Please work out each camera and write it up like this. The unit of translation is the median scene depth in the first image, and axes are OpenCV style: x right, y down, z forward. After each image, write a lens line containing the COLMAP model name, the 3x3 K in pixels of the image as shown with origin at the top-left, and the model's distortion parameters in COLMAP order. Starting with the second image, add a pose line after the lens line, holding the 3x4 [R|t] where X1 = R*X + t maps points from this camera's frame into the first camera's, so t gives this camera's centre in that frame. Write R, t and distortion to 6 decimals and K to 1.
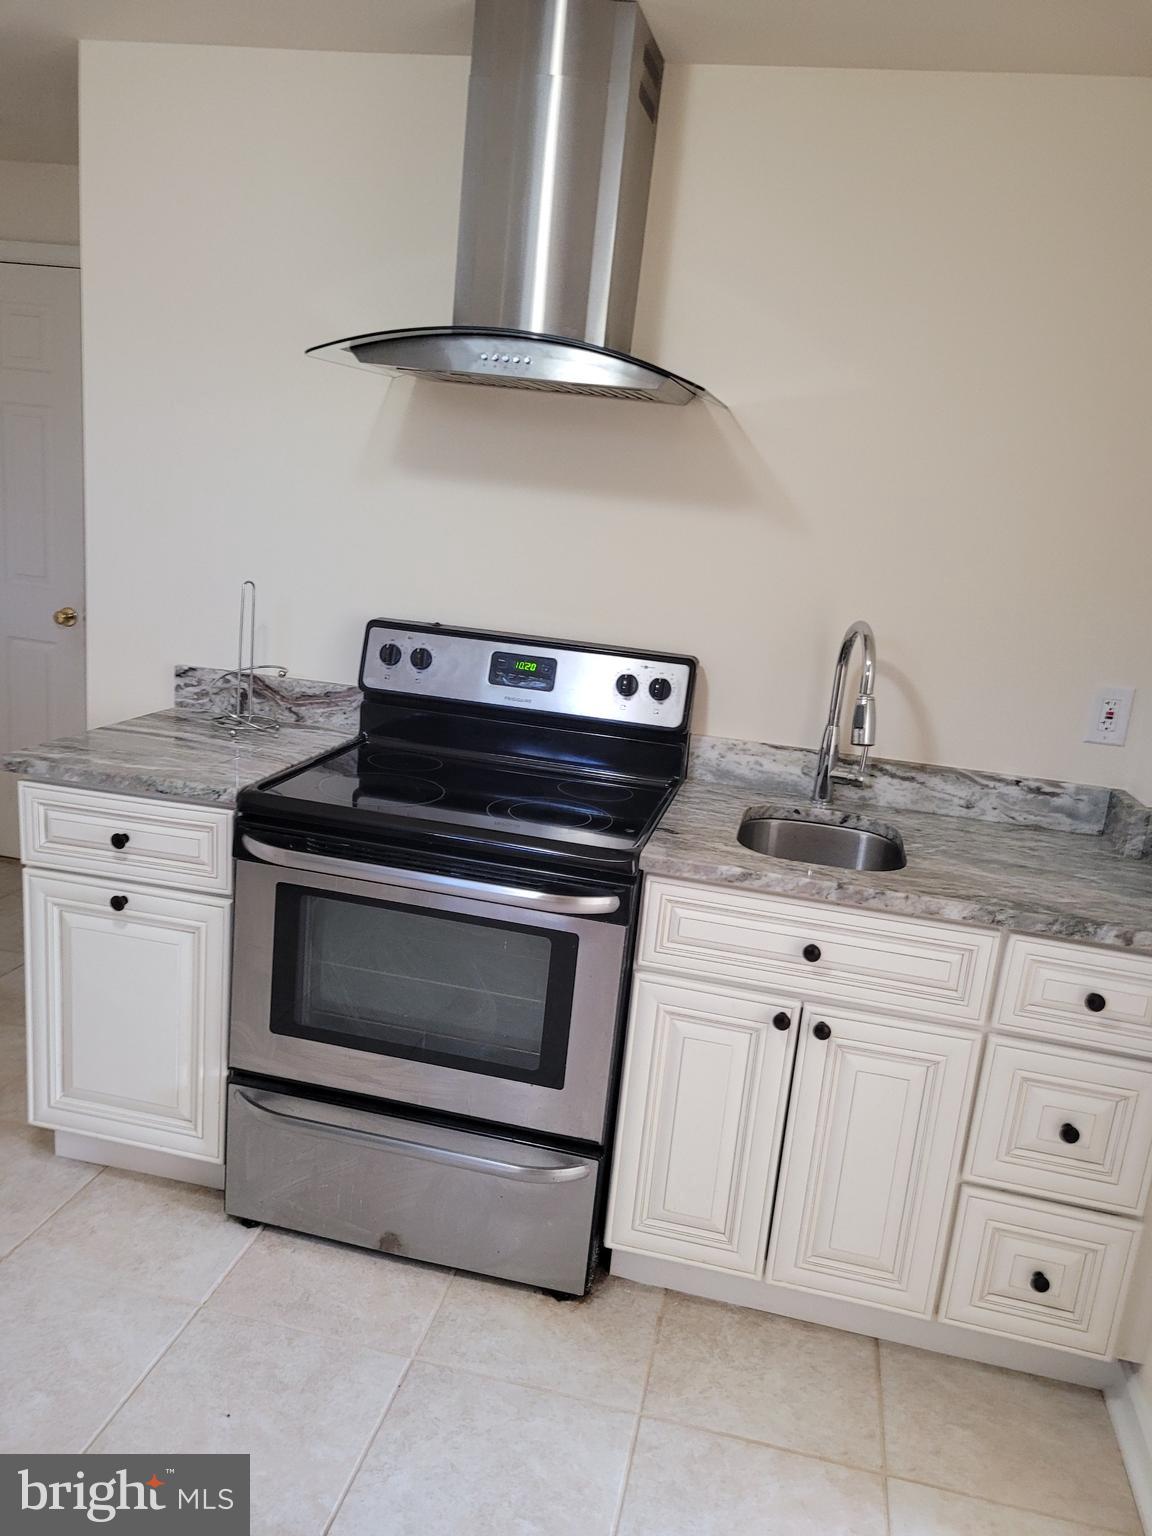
lens RADIAL K [[1171.5, 0, 577.5], [0, 1171.5, 790.0], [0, 0, 1]] dist [0.038851, -0.004482]
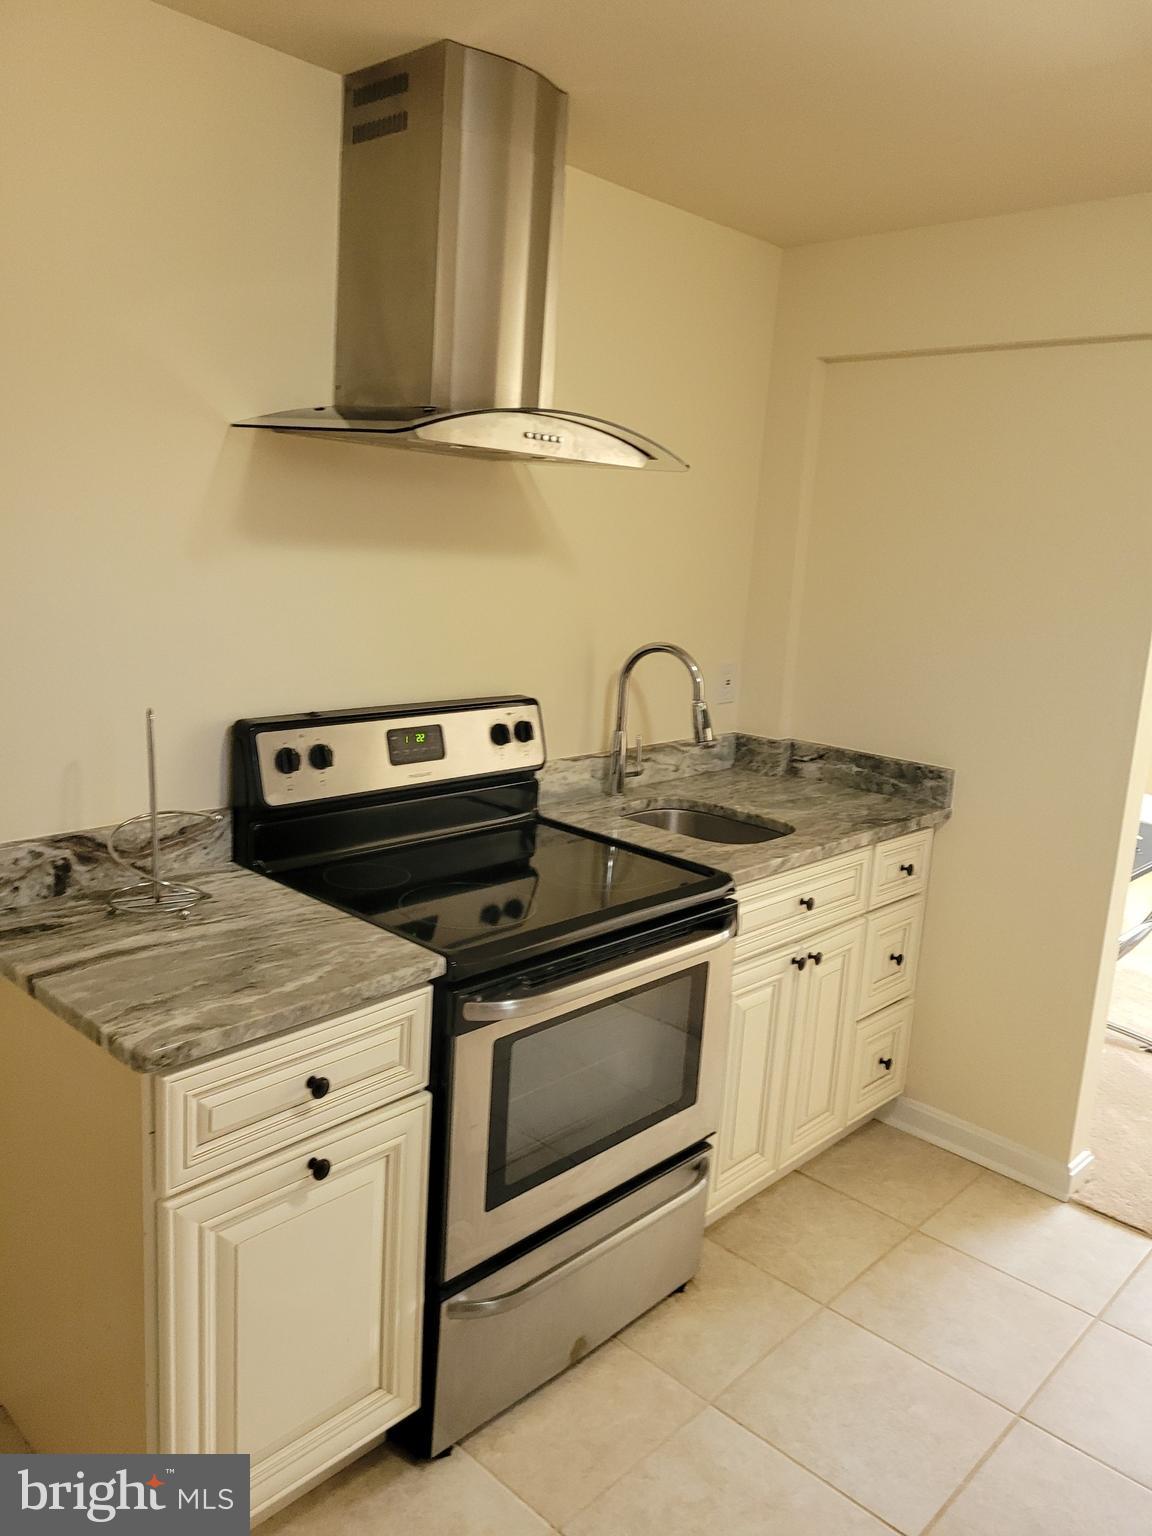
lens RADIAL K [[1160.7, 0, 576.0], [0, 1160.7, 768.0], [0, 0, 1]] dist [0.034230, -0.003519]
pose [[0.517660, -0.238312, 0.821727, -0.768009], [0.200675, 0.967453, 0.154156, -0.206501], [-0.831720, 0.085100, 0.548635, 0.401277]]
